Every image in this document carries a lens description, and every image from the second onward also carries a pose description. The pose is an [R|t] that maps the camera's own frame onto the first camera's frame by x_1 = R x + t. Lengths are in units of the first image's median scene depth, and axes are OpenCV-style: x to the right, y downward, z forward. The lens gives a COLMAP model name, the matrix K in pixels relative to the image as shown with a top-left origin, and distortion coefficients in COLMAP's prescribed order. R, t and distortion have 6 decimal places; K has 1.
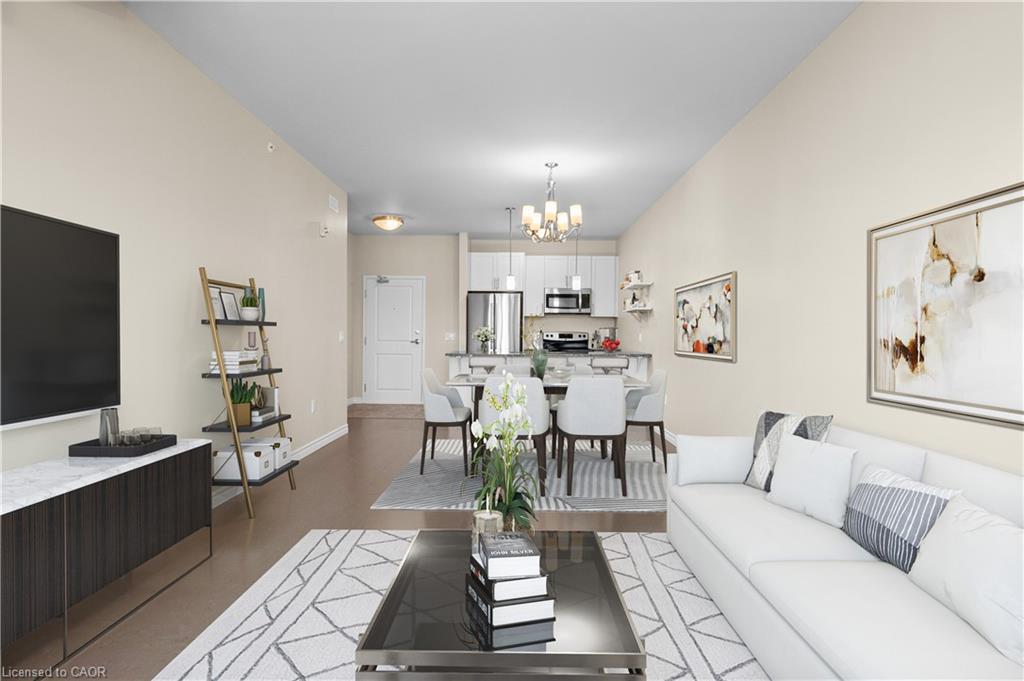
lens RADIAL K [[557.2, 0, 512.0], [0, 557.2, 340.5], [0, 0, 1]] dist [-0.000294, -0.000019]
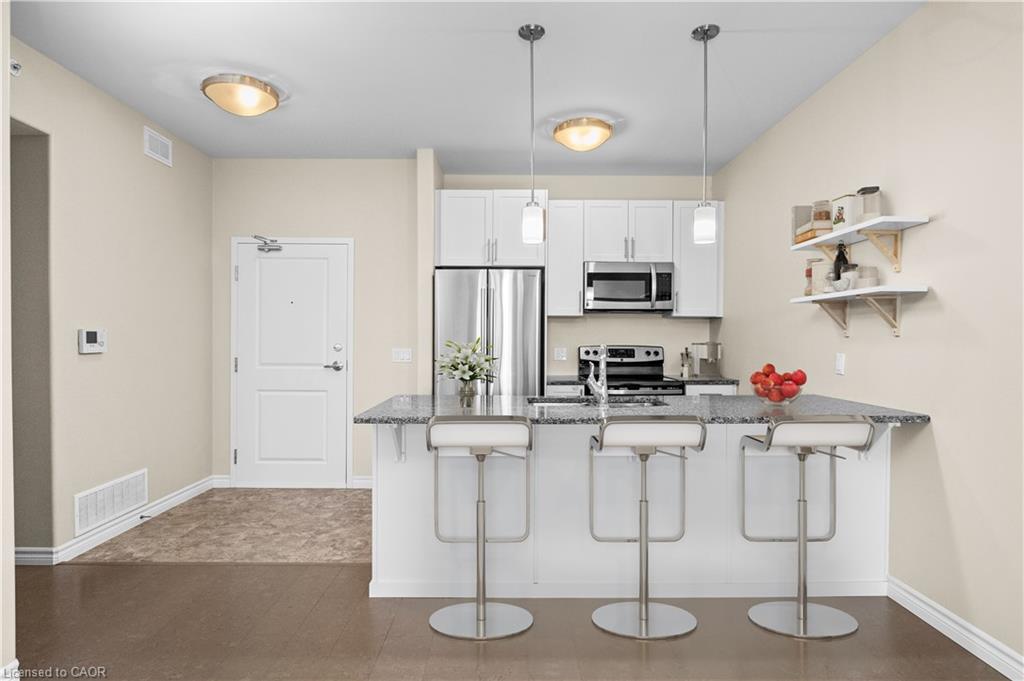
lens RADIAL K [[557.2, 0, 512.0], [0, 557.2, 340.5], [0, 0, 1]] dist [-0.000294, -0.000019]
pose [[0.999759, -0.003219, 0.021700, -0.020298], [0.003223, 0.999995, -0.000173, -0.020912], [-0.021700, 0.000243, 0.999765, 0.485596]]
